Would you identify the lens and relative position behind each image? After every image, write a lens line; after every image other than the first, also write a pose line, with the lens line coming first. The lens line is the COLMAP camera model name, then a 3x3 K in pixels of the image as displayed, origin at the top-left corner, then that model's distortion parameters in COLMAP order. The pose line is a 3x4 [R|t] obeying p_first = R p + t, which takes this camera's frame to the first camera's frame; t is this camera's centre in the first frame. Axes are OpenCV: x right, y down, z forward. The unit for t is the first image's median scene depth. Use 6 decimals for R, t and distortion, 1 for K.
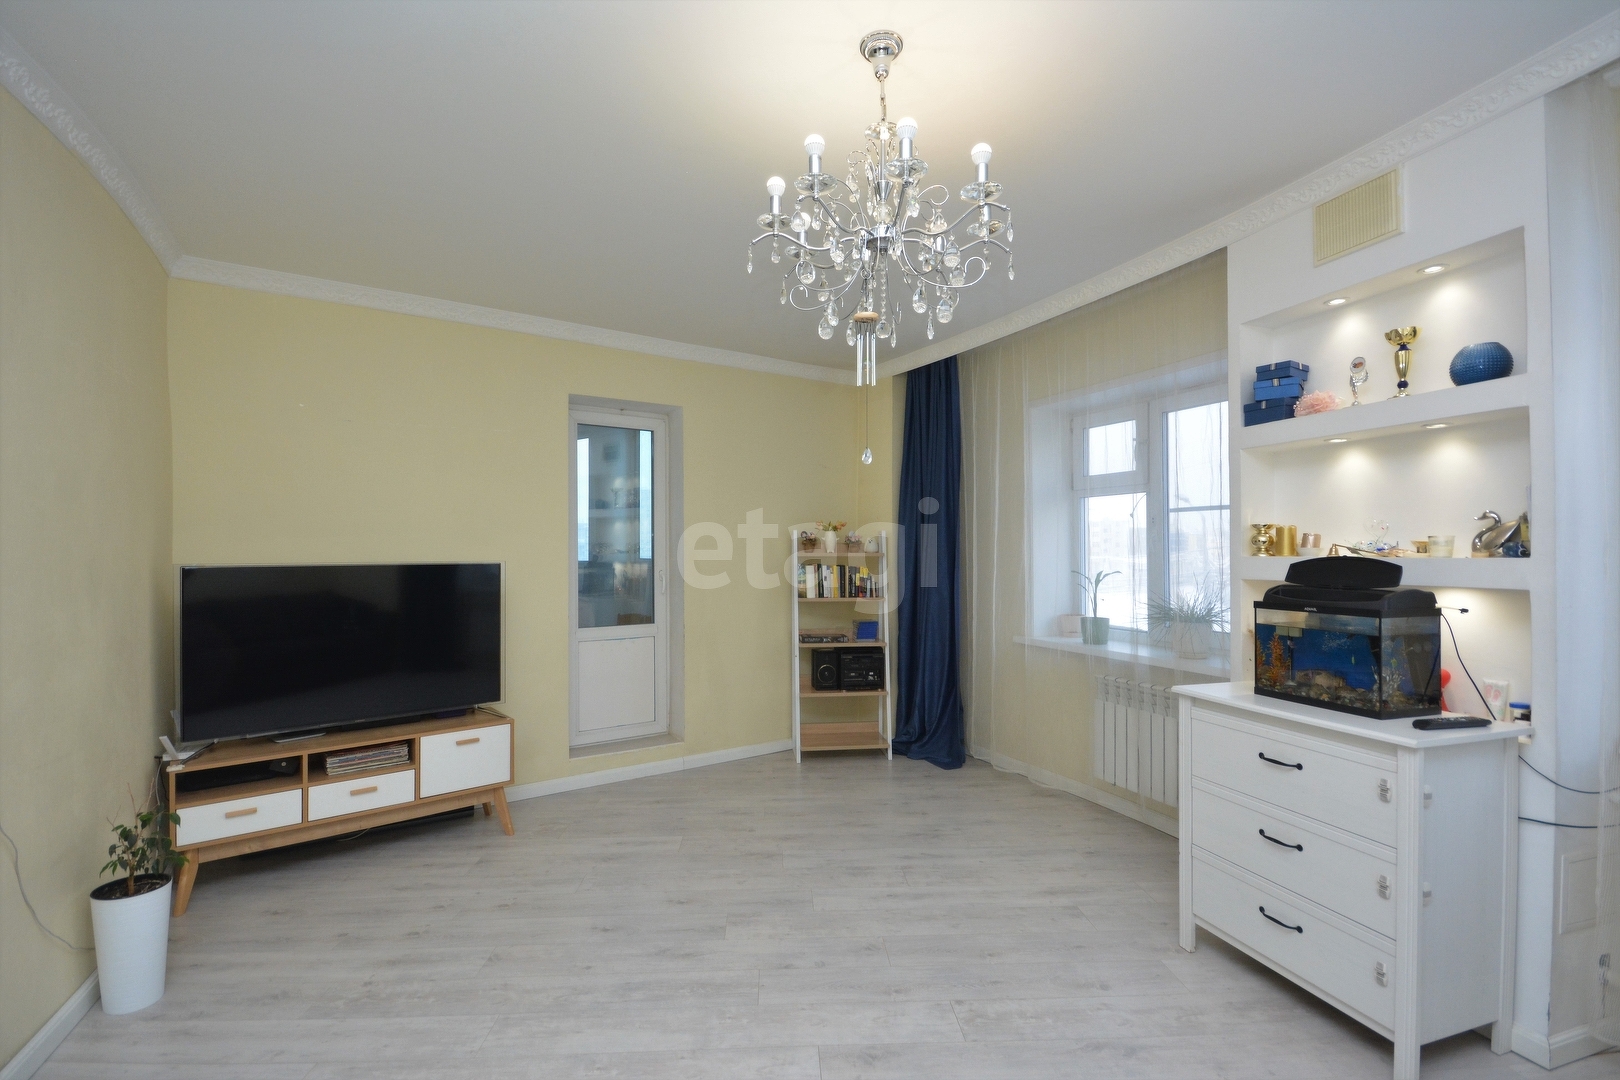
lens RADIAL K [[721.9, 0, 808.2], [0, 721.9, 547.3], [0, 0, 1]] dist [0.000771, -0.009534]
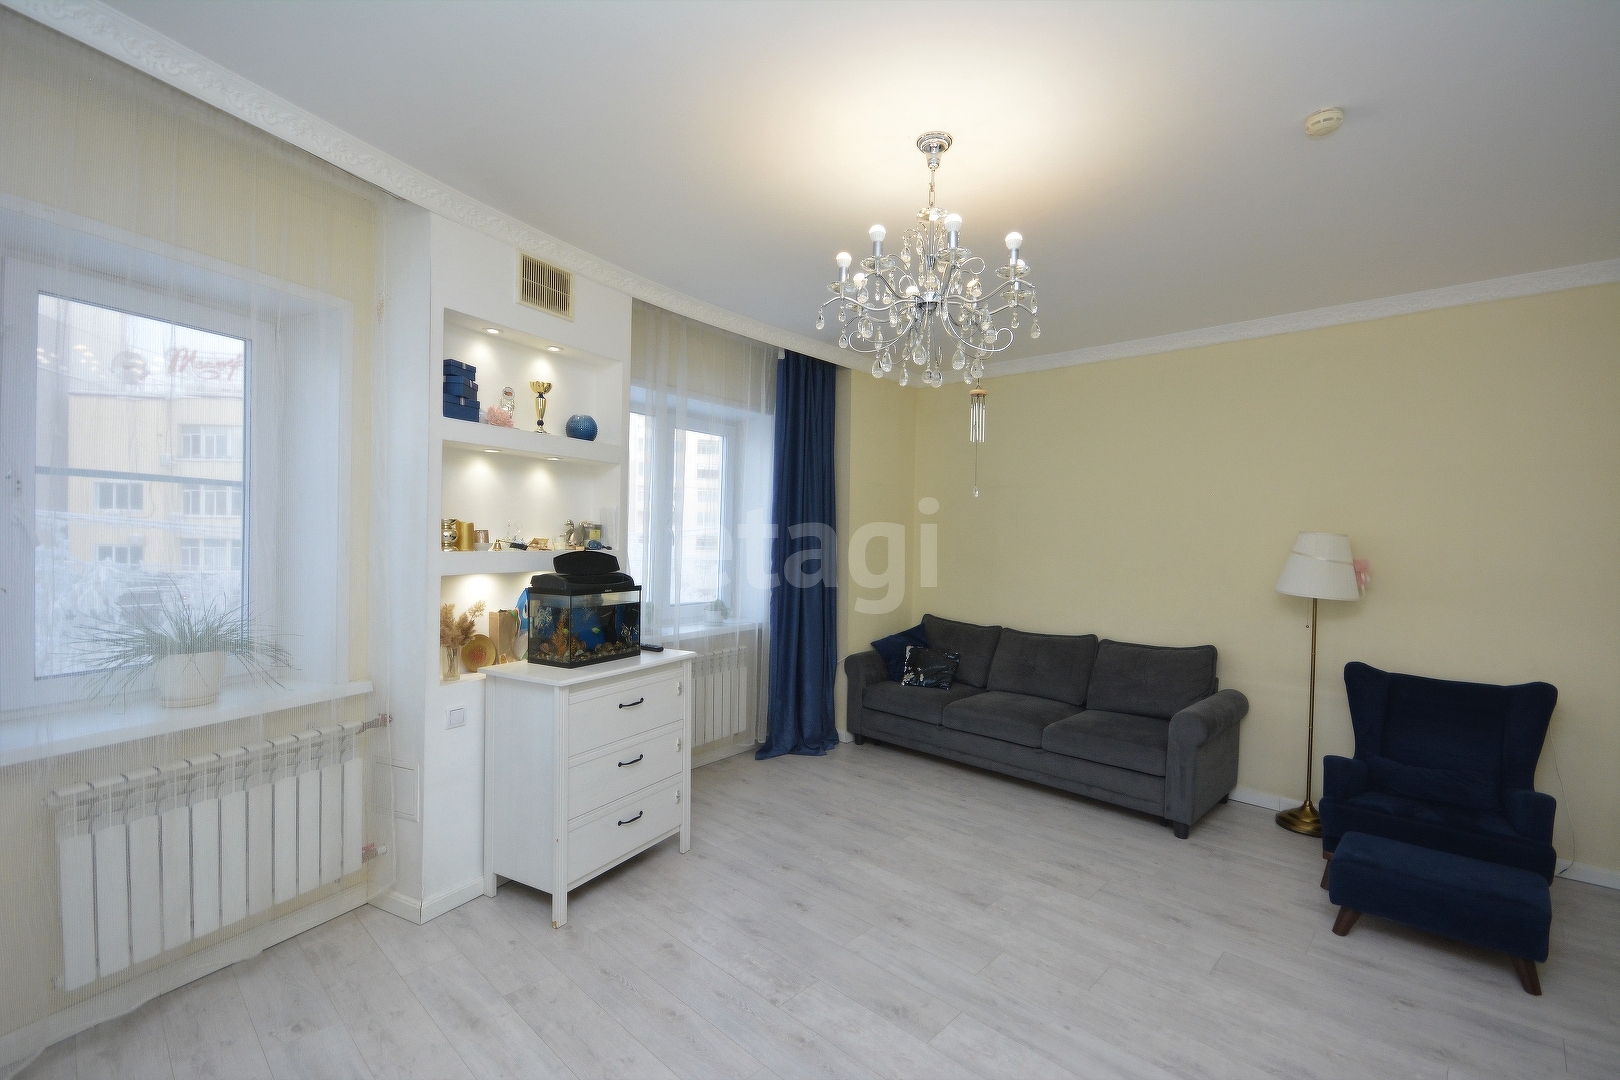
lens RADIAL K [[721.9, 0, 808.2], [0, 721.9, 547.3], [0, 0, 1]] dist [0.000771, -0.009534]
pose [[-0.696485, -0.015511, 0.717404, -0.507618], [-0.017126, 0.999841, 0.004991, -0.007451], [-0.717367, -0.008810, -0.696640, 1.585421]]
